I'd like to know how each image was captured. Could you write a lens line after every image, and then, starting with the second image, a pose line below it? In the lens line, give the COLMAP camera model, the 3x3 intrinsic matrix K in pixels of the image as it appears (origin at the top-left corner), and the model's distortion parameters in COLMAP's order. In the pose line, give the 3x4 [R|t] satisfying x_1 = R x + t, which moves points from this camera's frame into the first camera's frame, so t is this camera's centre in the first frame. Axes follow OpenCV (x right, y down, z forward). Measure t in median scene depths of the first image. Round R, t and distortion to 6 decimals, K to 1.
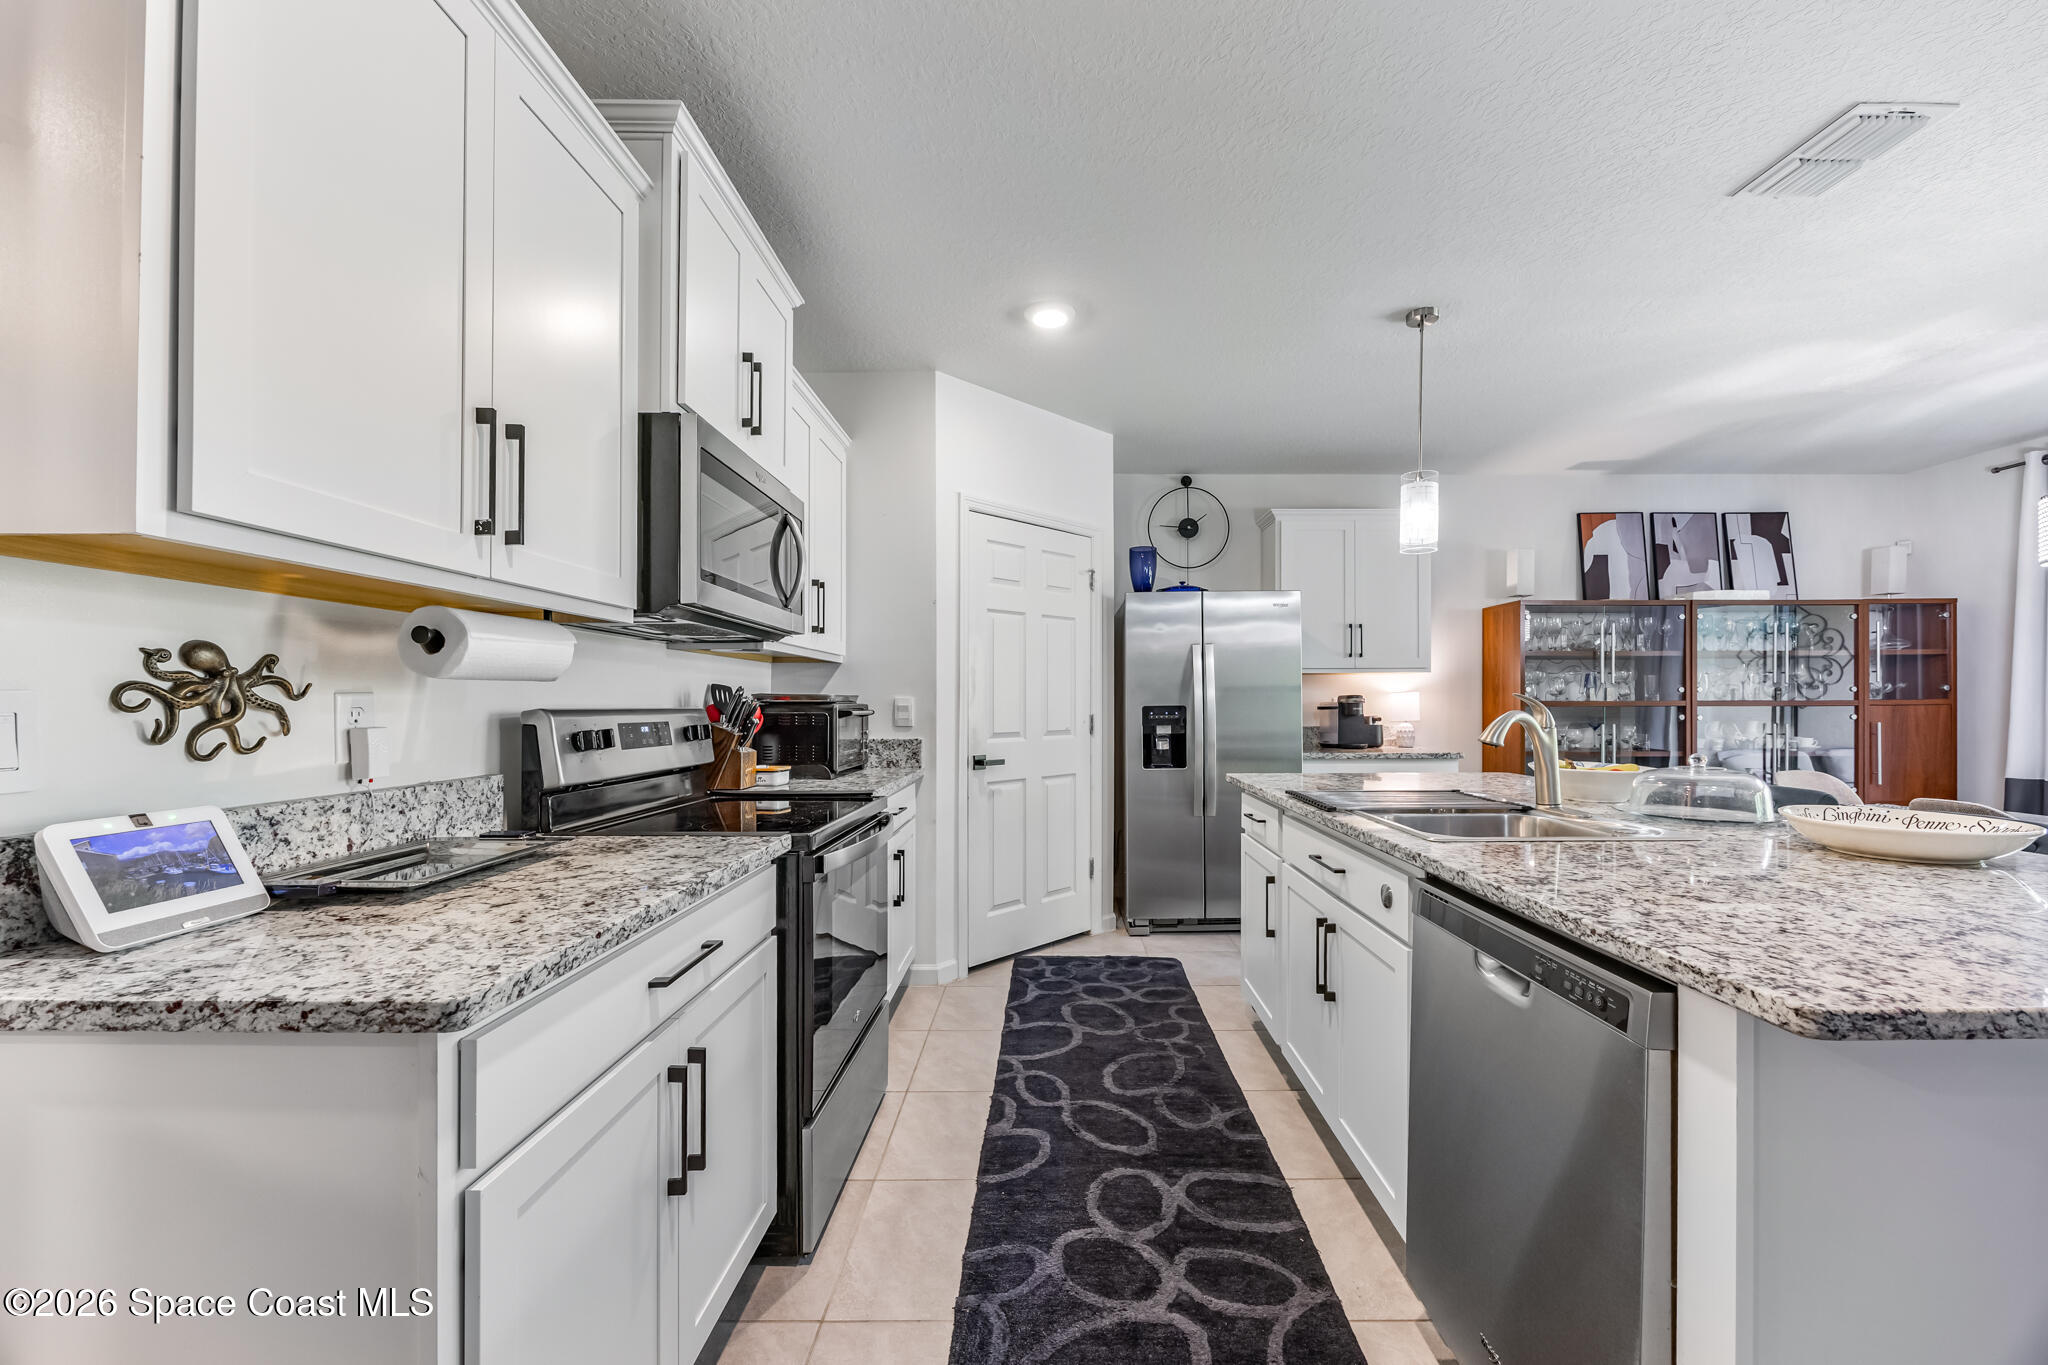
lens RADIAL K [[795.9, 0, 1062.0], [0, 795.9, 699.4], [0, 0, 1]] dist [0.002999, 0.000104]
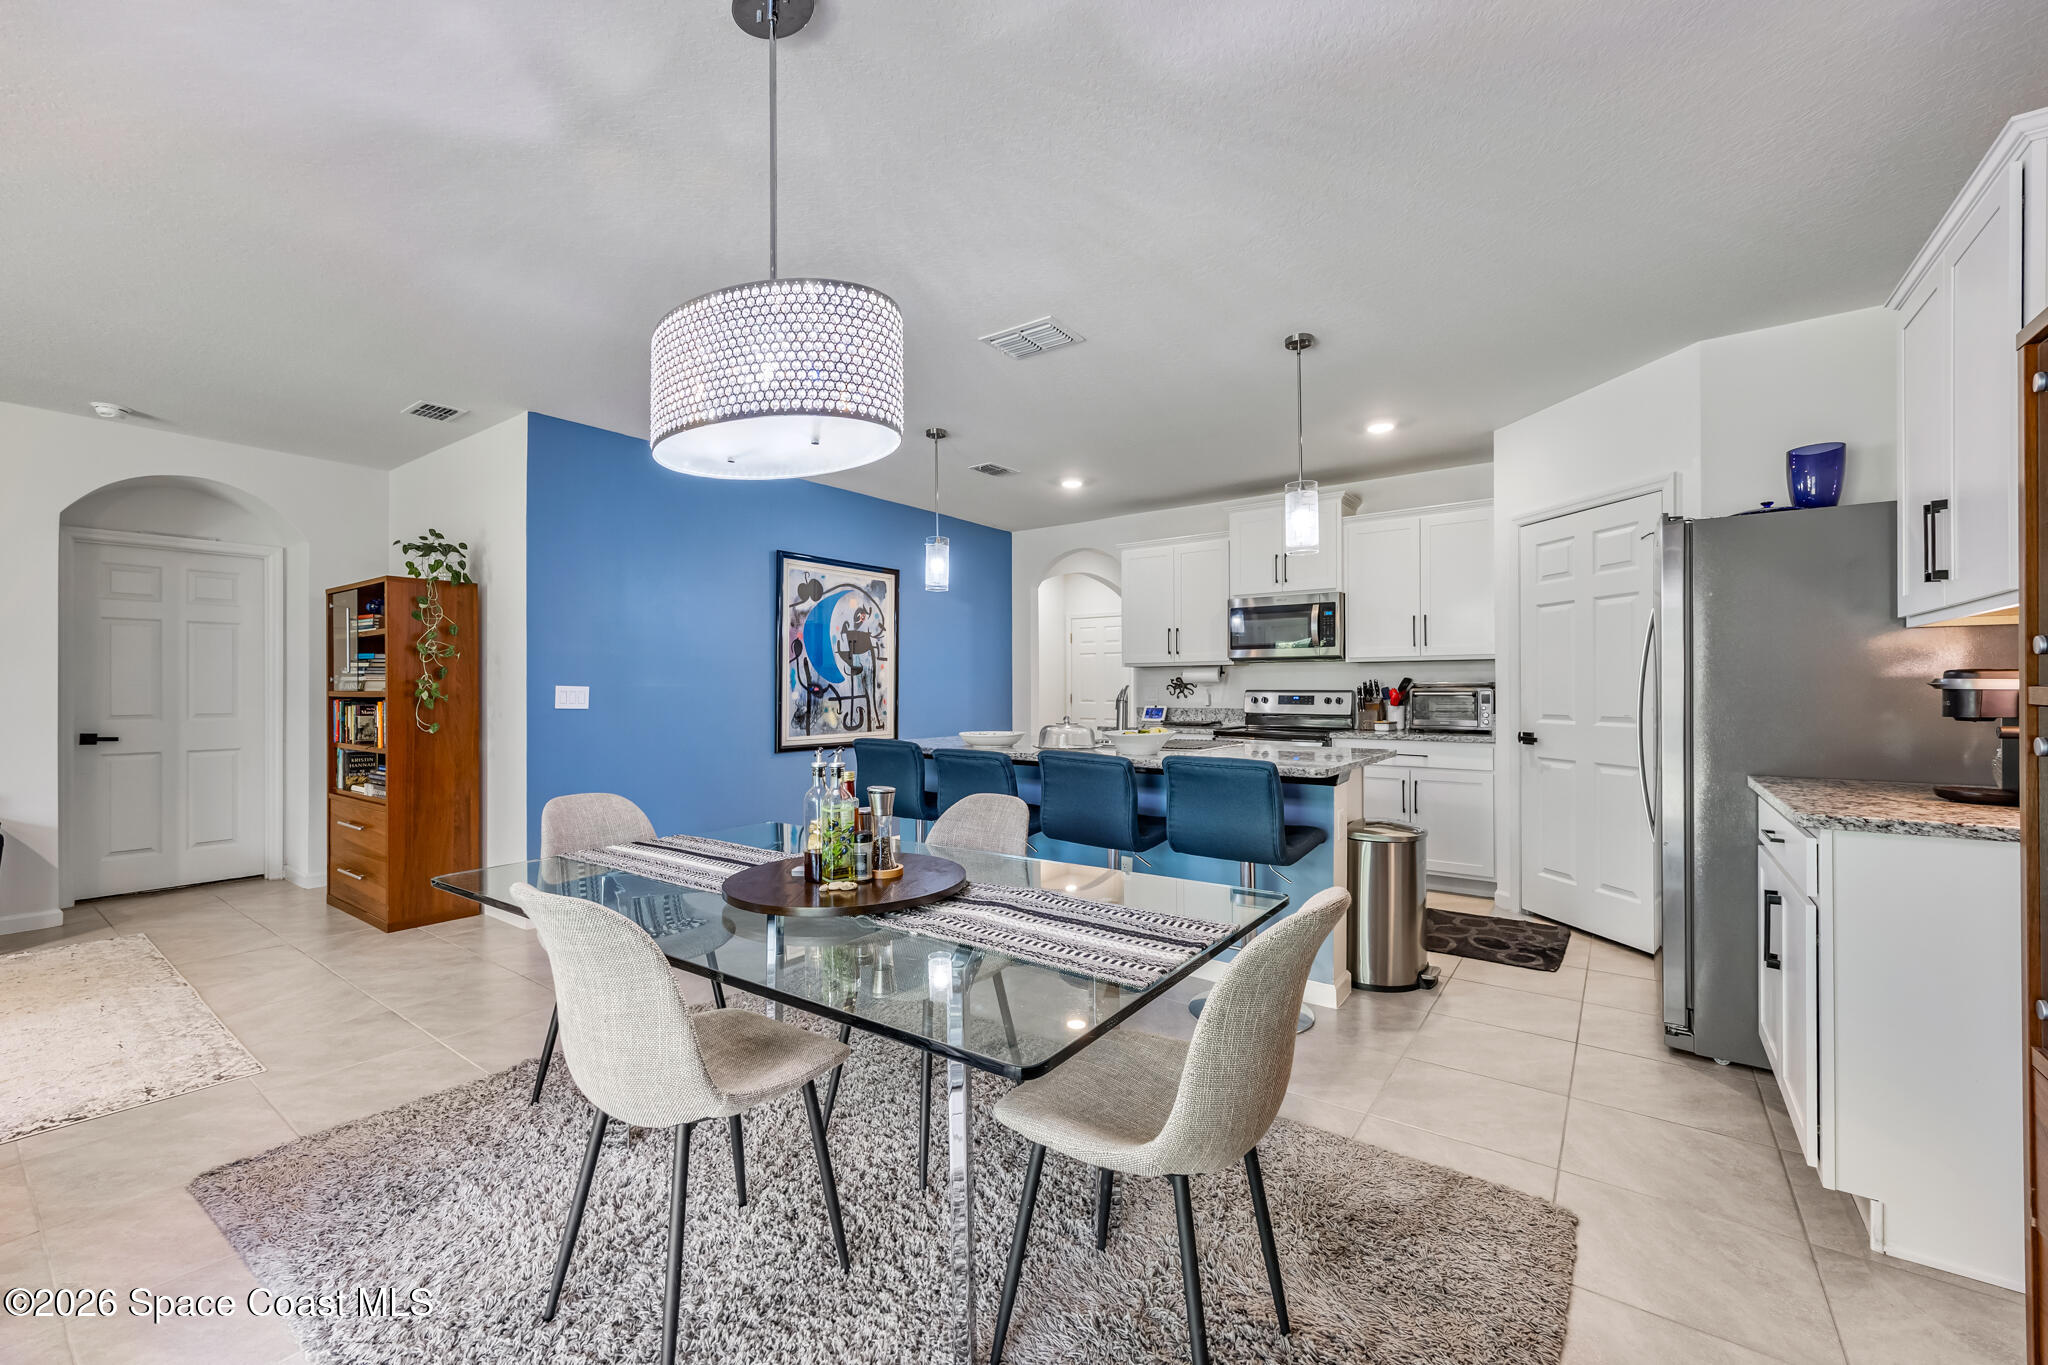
lens RADIAL K [[810.6, 0, 1022.3], [0, 810.6, 686.5], [0, 0, 1]] dist [0.006335, -0.001375]
pose [[-0.607361, -0.000231, -0.794426, 1.582750], [0.006597, 0.999964, -0.005334, 0.005655], [0.794399, -0.008481, -0.607337, 1.380303]]
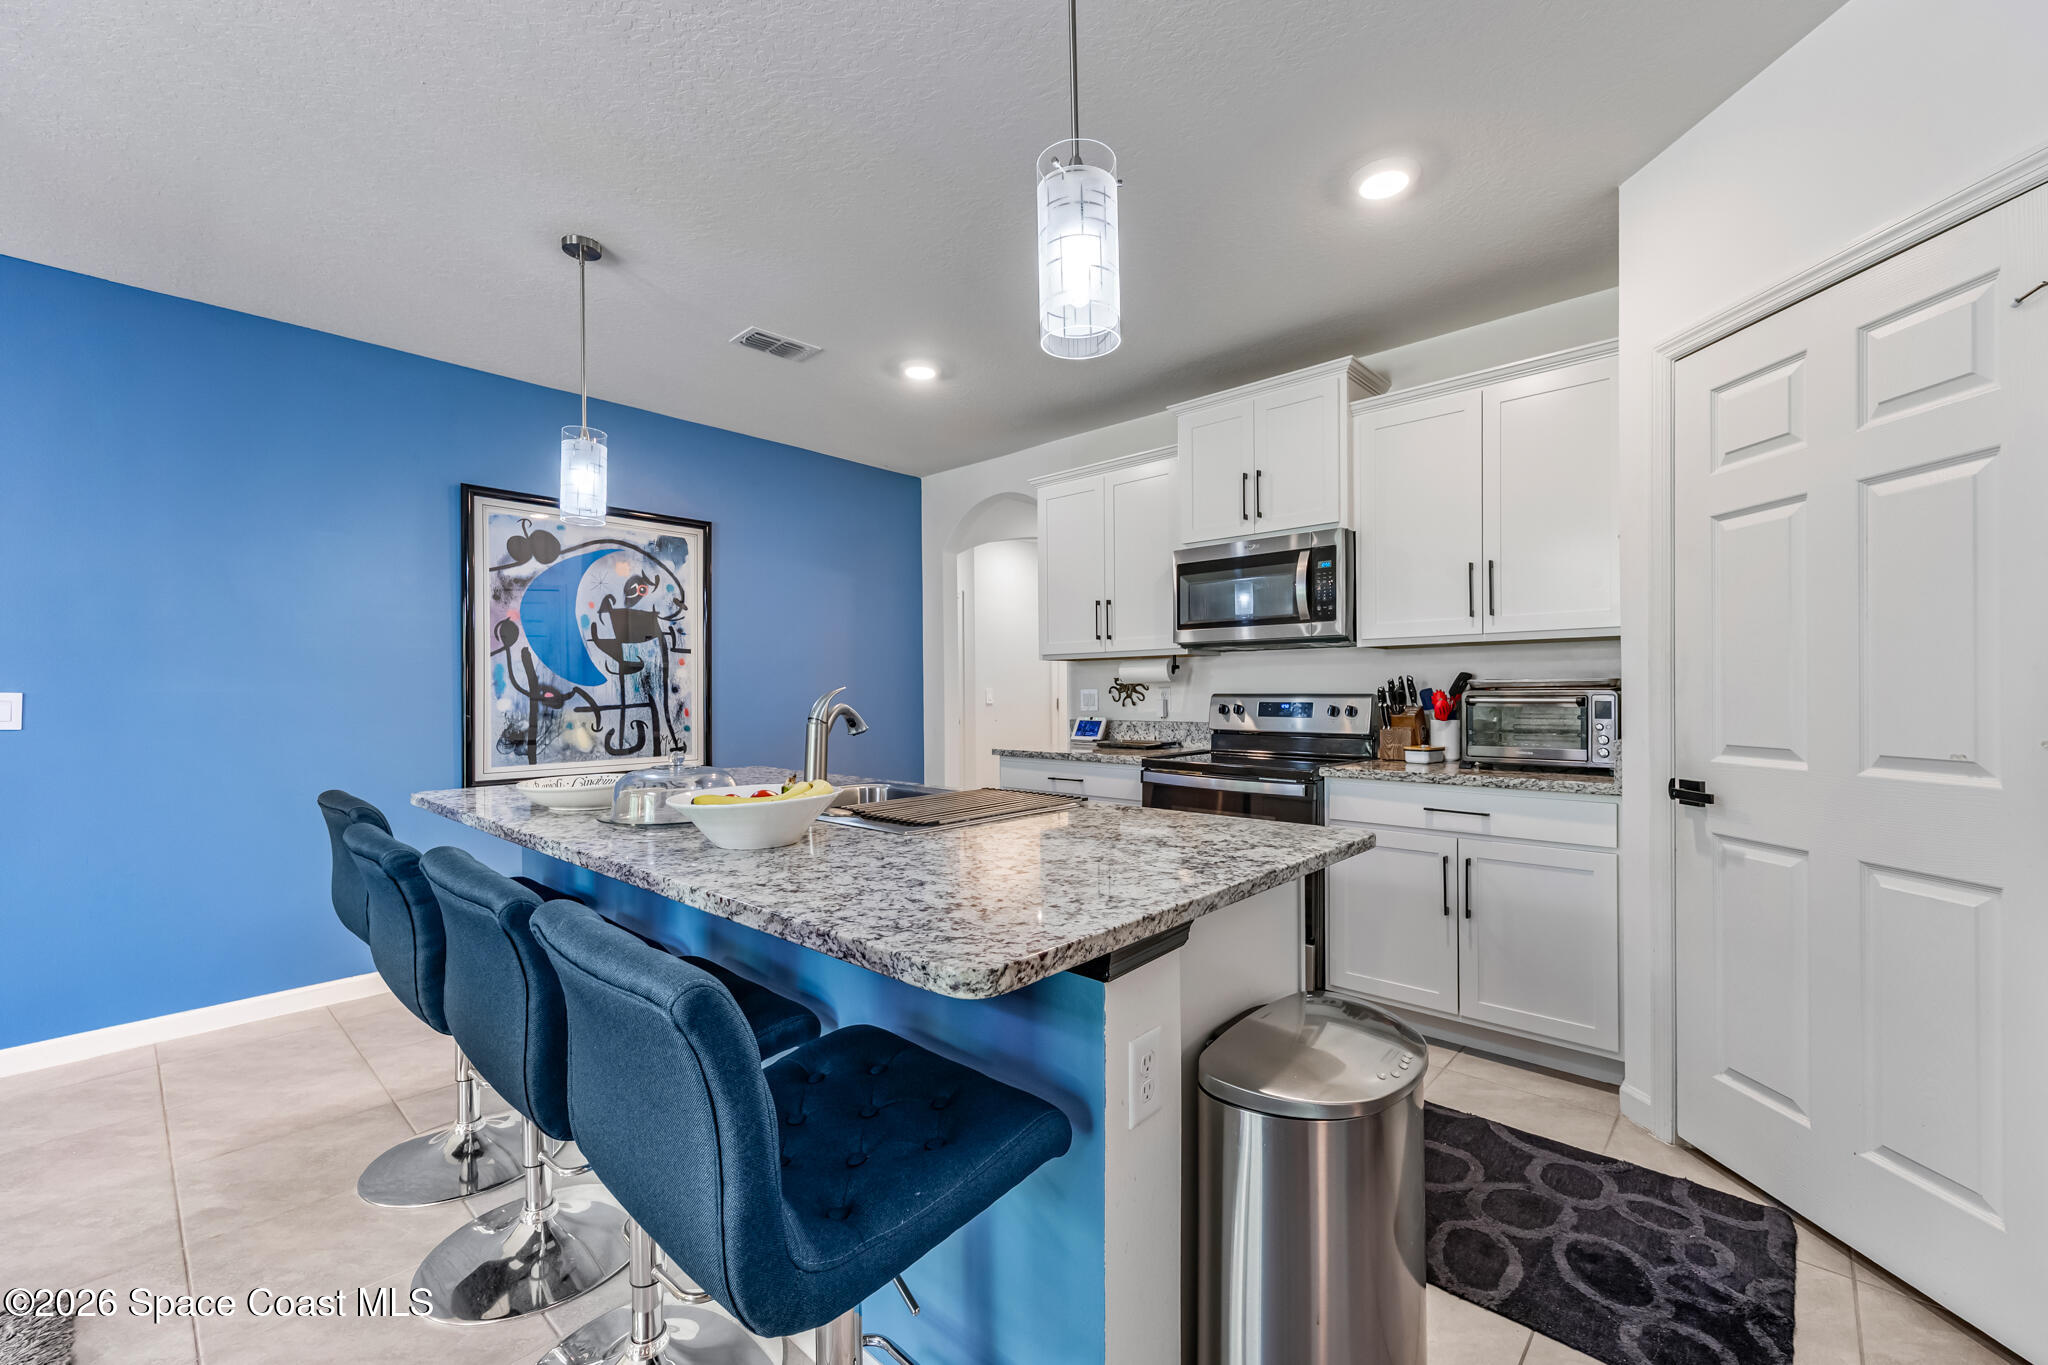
lens RADIAL K [[833.2, 0, 1037.3], [0, 833.2, 692.0], [0, 0, 1]] dist [0.008695, 0.000285]
pose [[-0.680233, 0.005231, -0.732977, 0.797068], [0.010217, 0.999945, -0.002345, 0.004598], [0.732925, -0.009084, -0.680249, 1.295190]]
